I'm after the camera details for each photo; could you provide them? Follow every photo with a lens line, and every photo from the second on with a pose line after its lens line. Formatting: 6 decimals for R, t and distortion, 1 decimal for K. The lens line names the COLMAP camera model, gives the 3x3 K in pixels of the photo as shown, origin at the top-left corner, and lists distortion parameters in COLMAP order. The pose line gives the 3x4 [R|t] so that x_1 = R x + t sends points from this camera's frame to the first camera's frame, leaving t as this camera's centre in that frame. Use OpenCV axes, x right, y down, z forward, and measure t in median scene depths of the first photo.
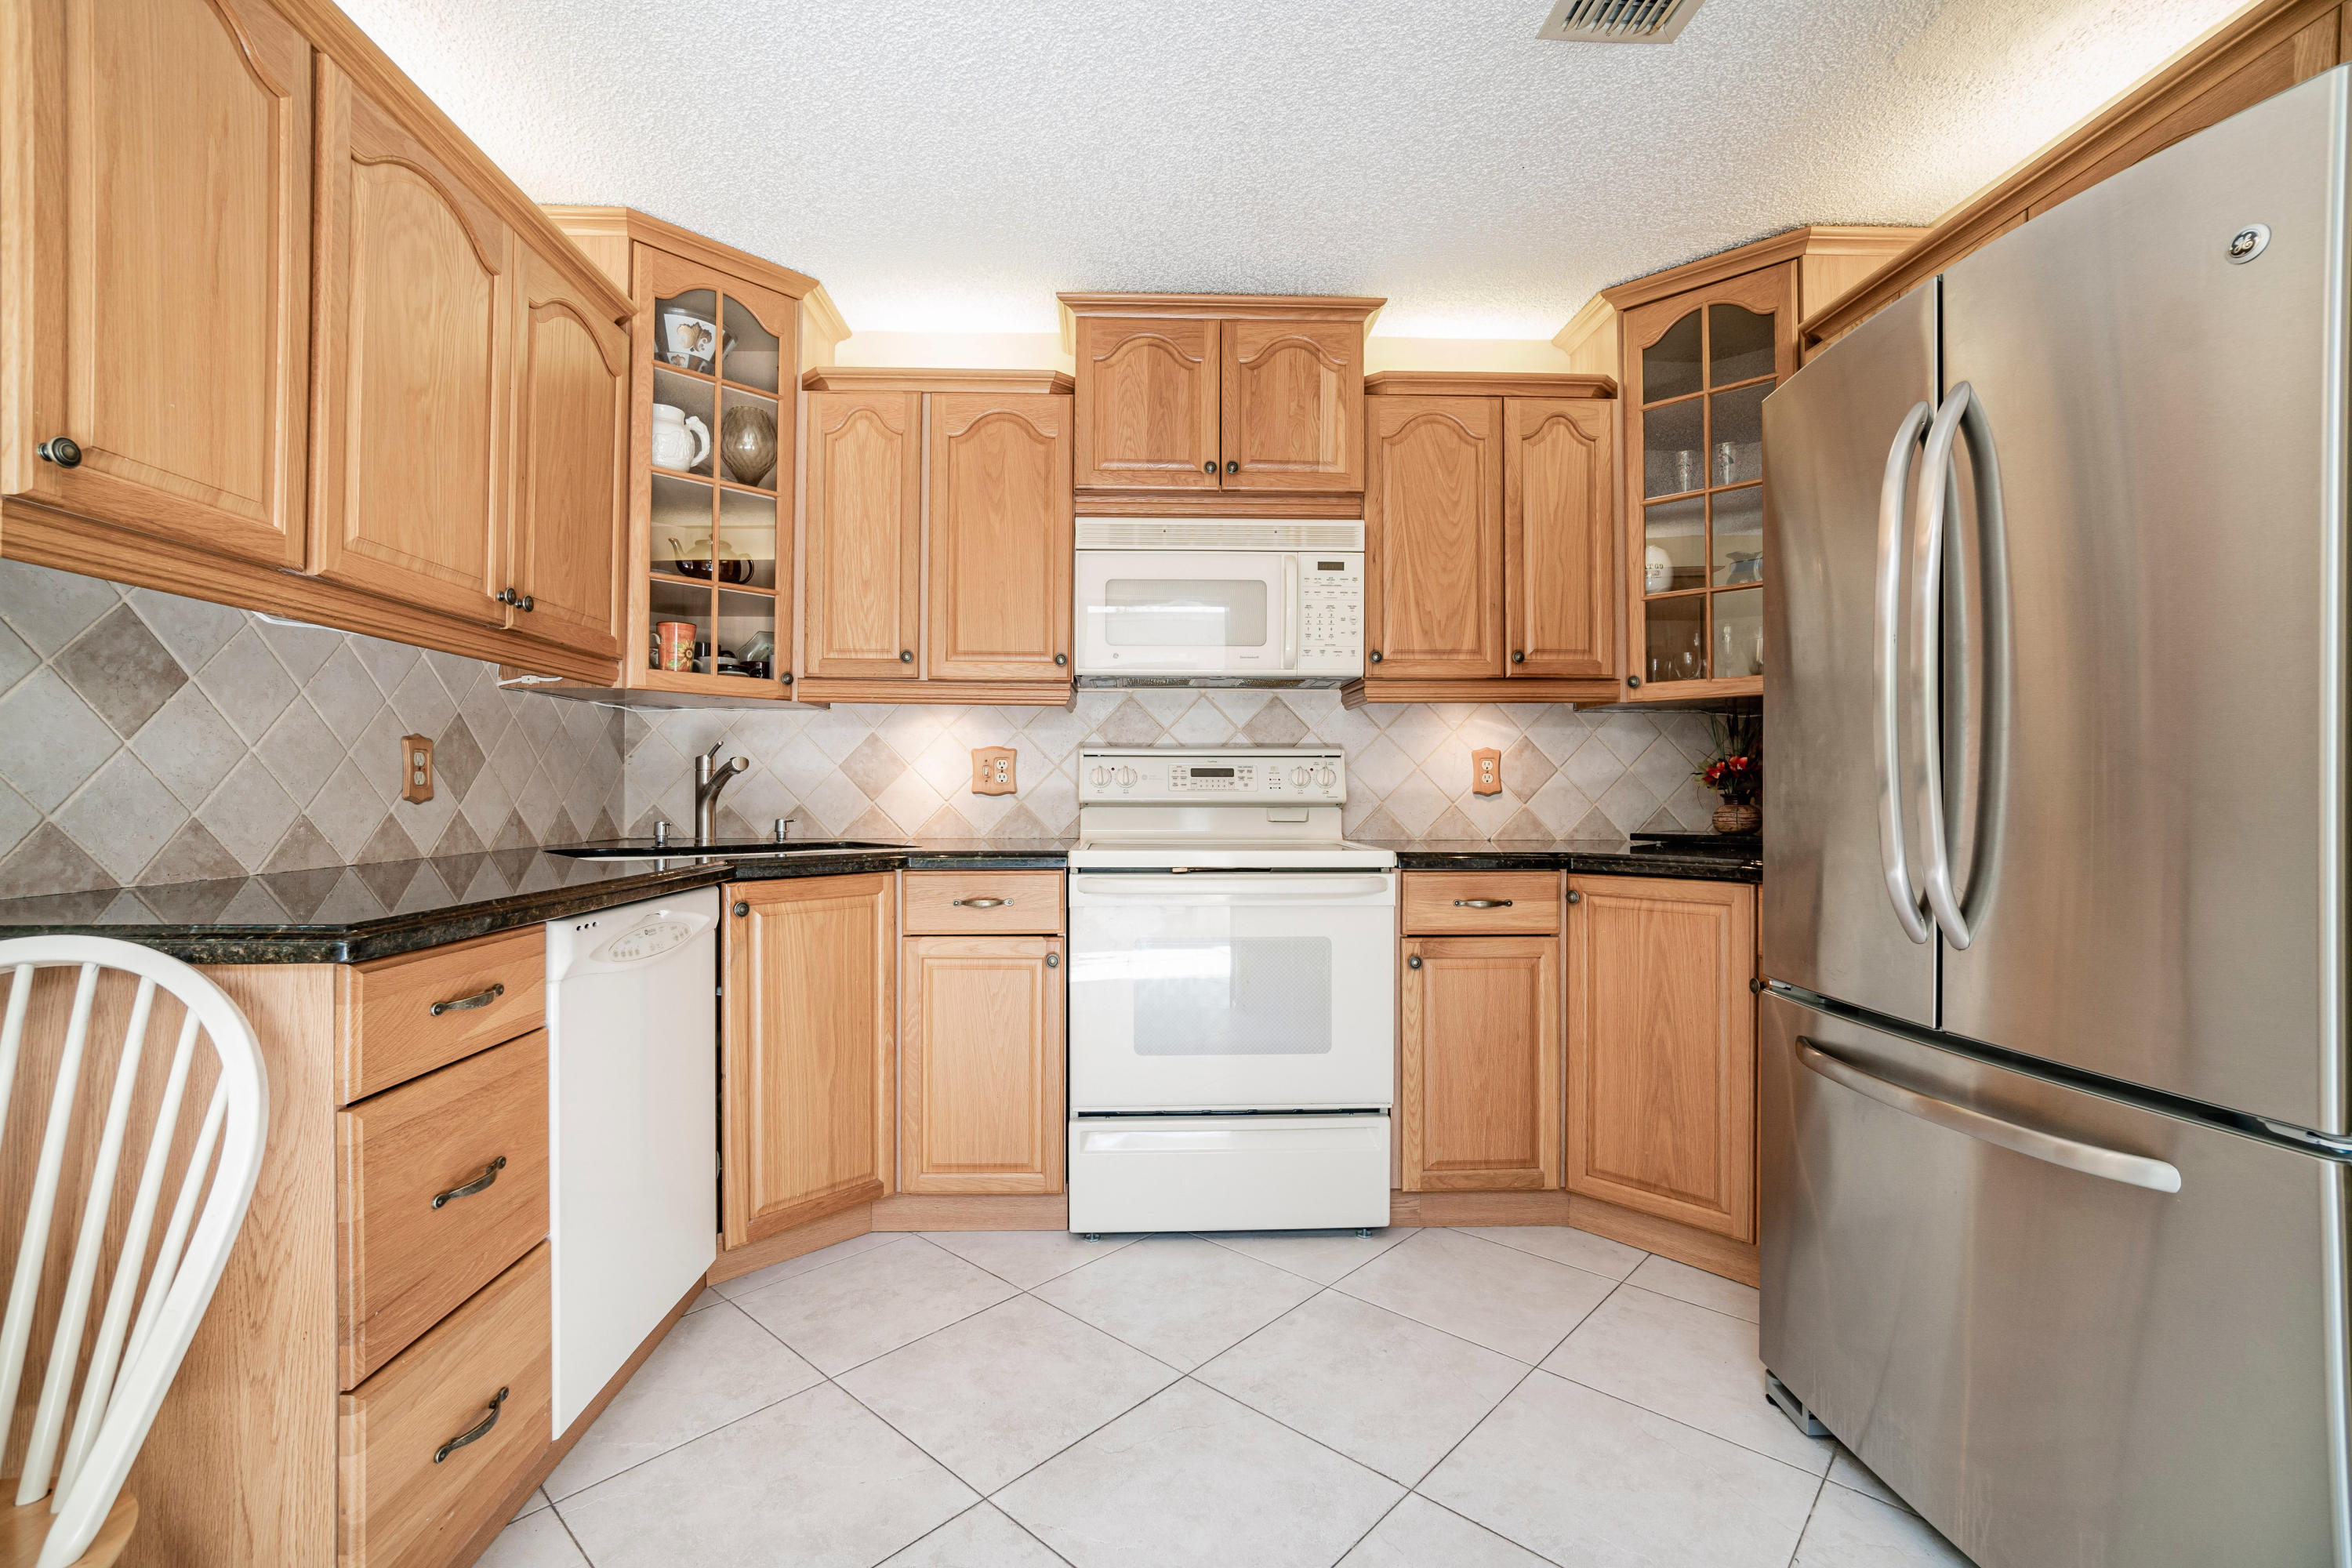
lens RADIAL K [[1033.9, 0, 1162.9], [0, 1033.9, 780.5], [0, 0, 1]] dist [-0.033937, 0.015393]
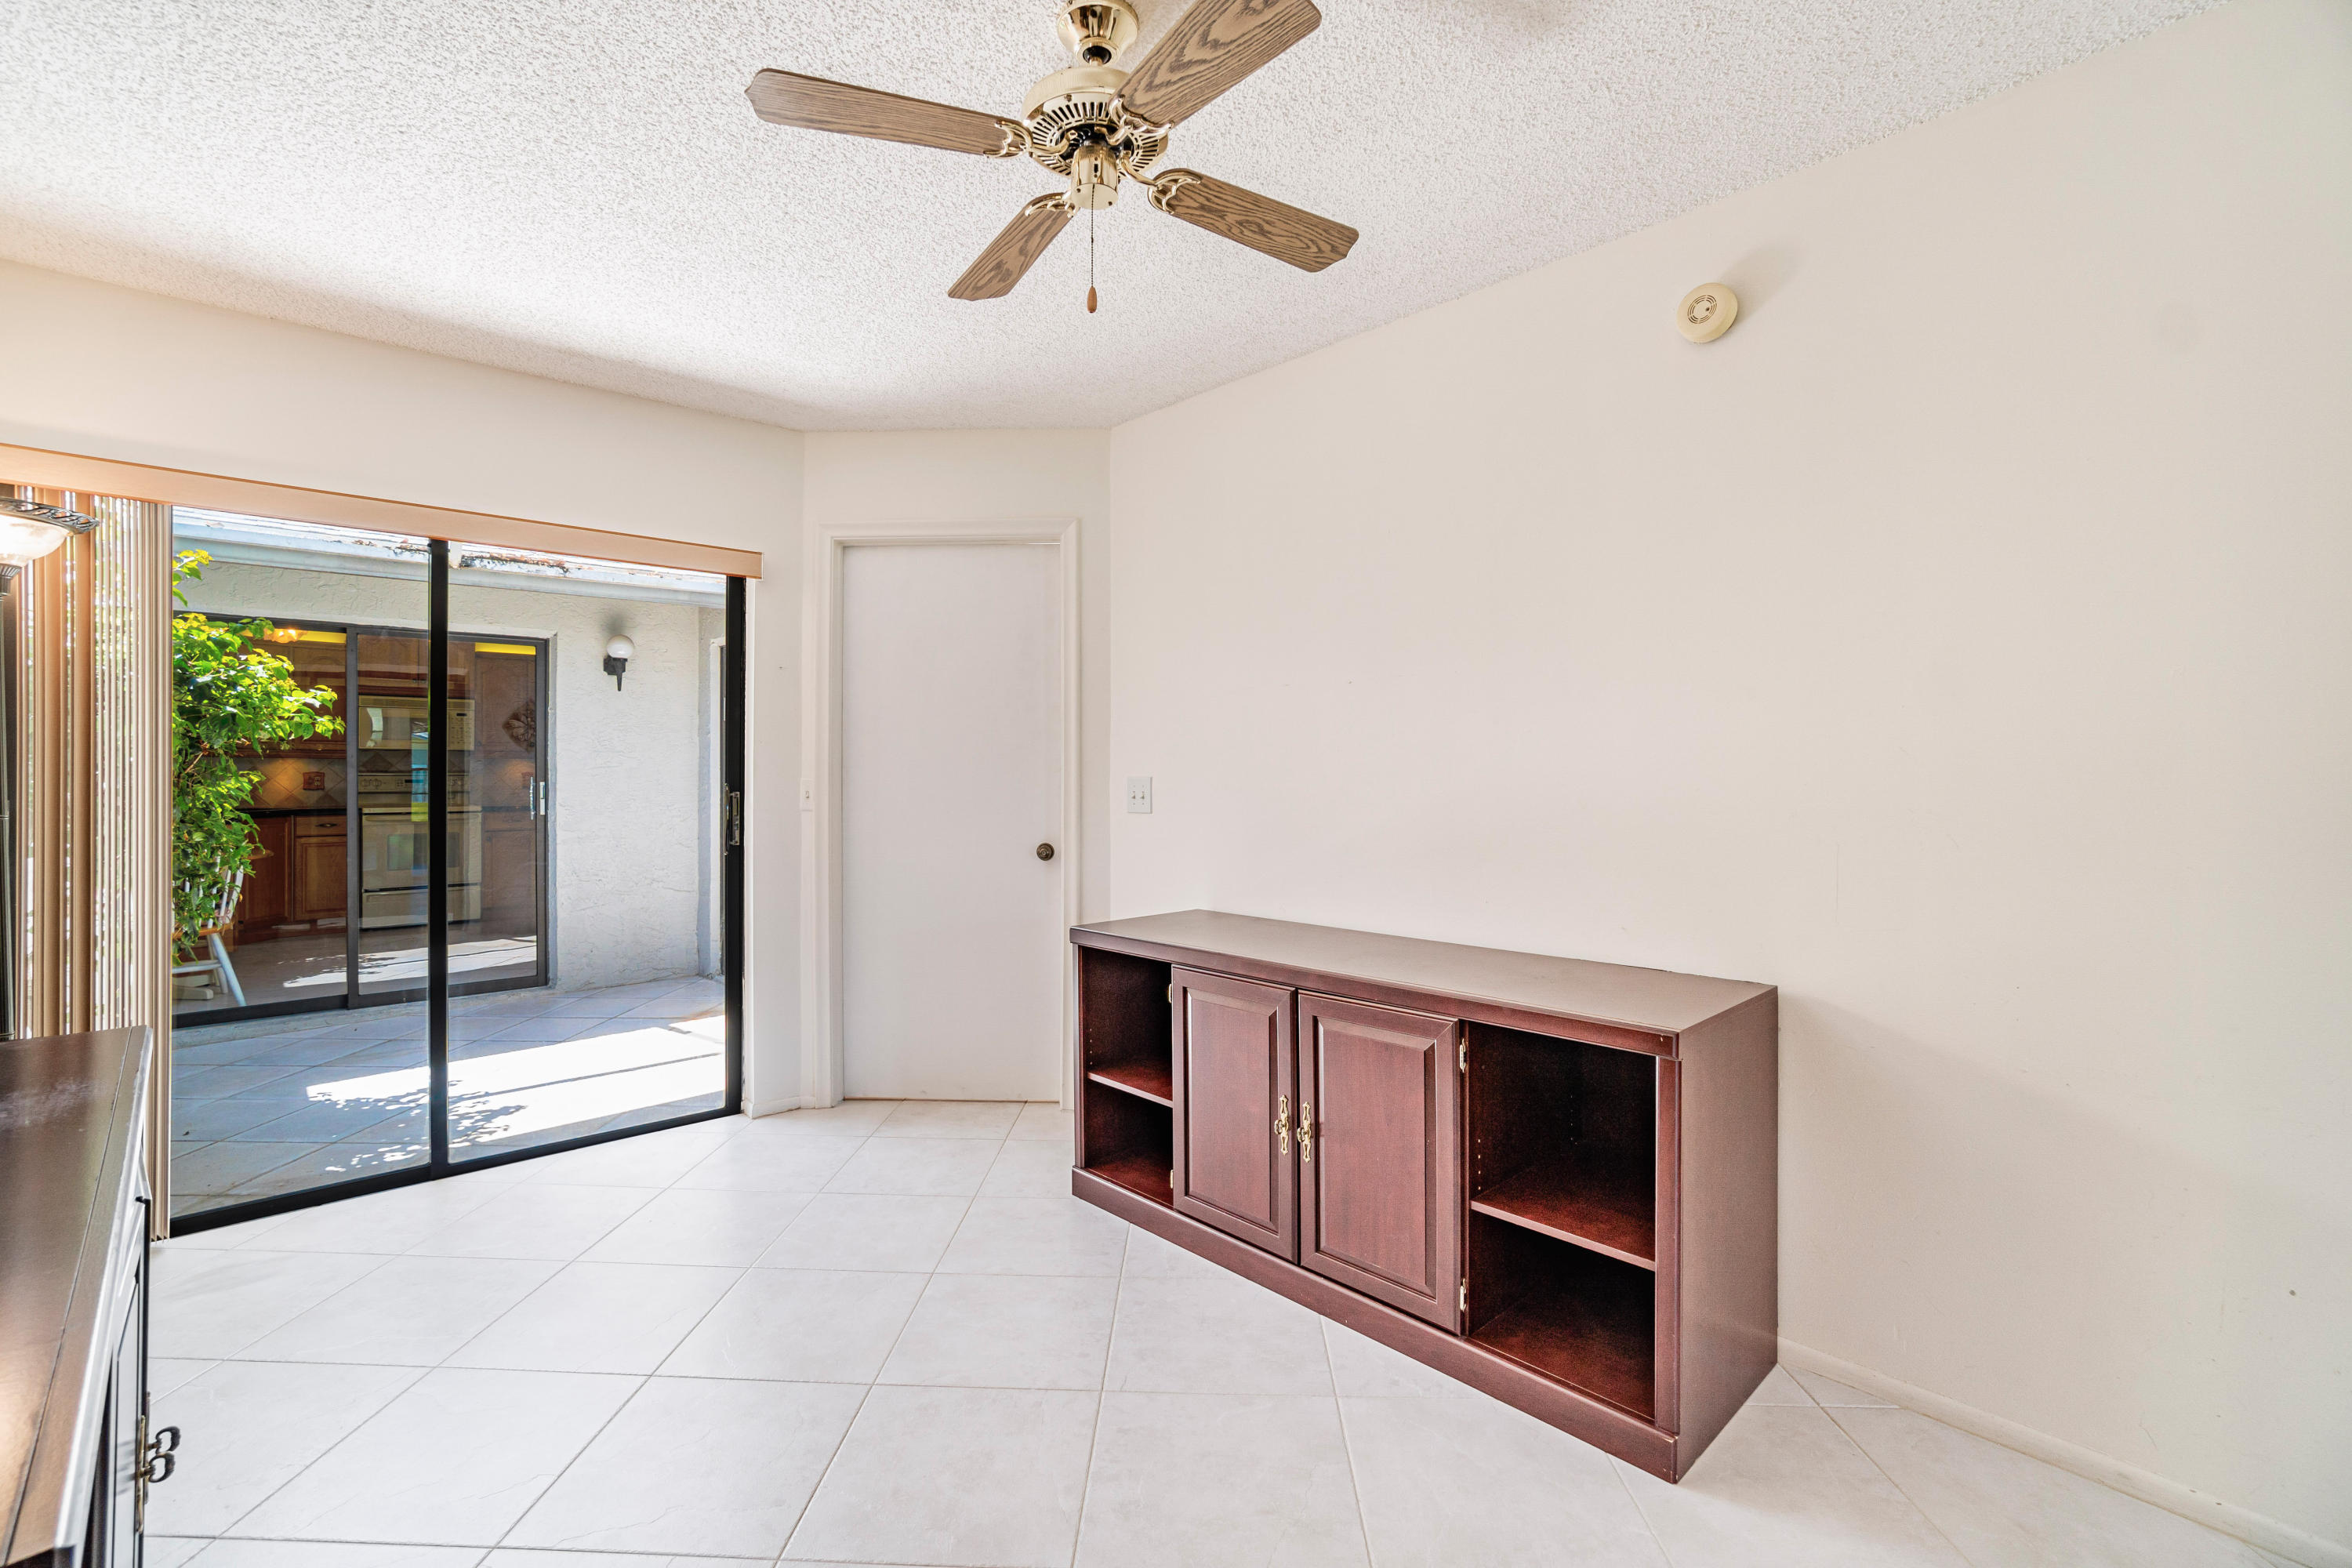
lens RADIAL K [[1033.9, 0, 1177.3], [0, 1033.9, 775.5], [0, 0, 1]] dist [-0.033937, 0.015393]
pose [[0.758761, -0.002217, 0.651366, -0.224215], [-0.008937, 0.999865, 0.013813, -0.097121], [-0.651308, -0.016302, 0.758638, -2.992388]]
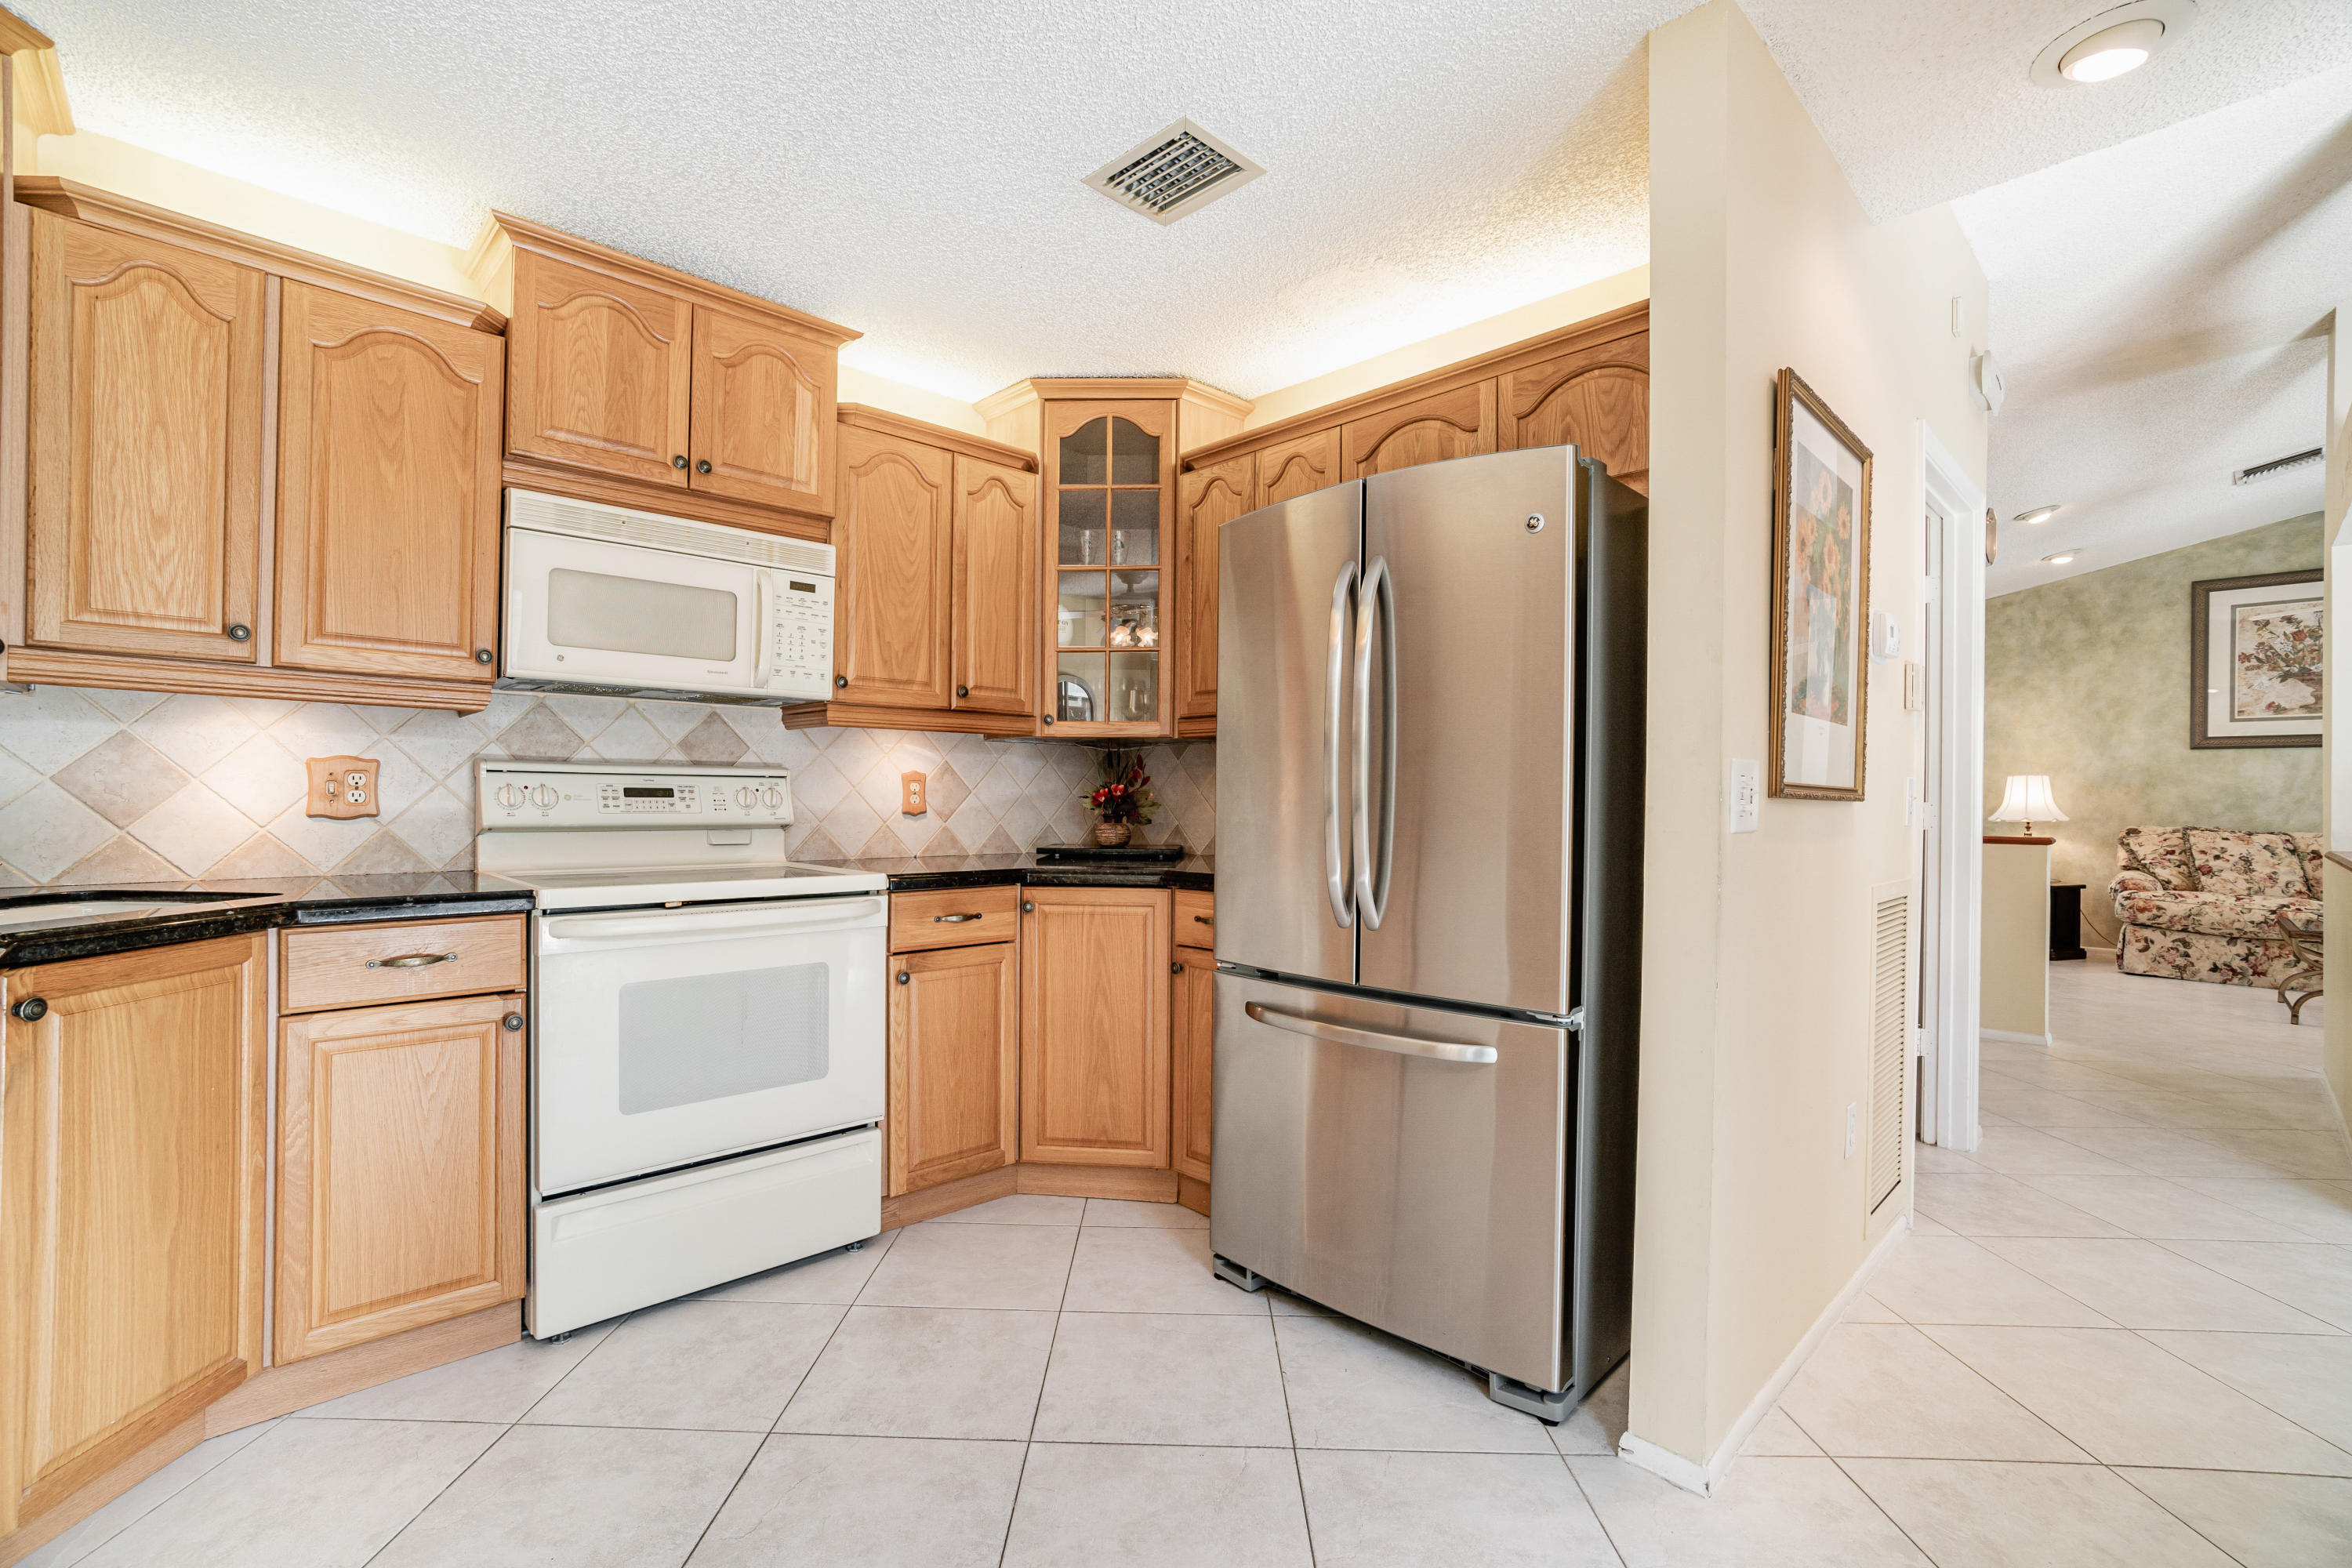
lens RADIAL K [[1033.9, 0, 1160.7], [0, 1033.9, 788.0], [0, 0, 1]] dist [-0.033937, 0.015393]
pose [[0.746821, 0.011449, 0.664926, -0.262857], [-0.014914, 0.999889, -0.000466, -0.021989], [-0.664858, -0.009569, 0.746909, 0.036492]]
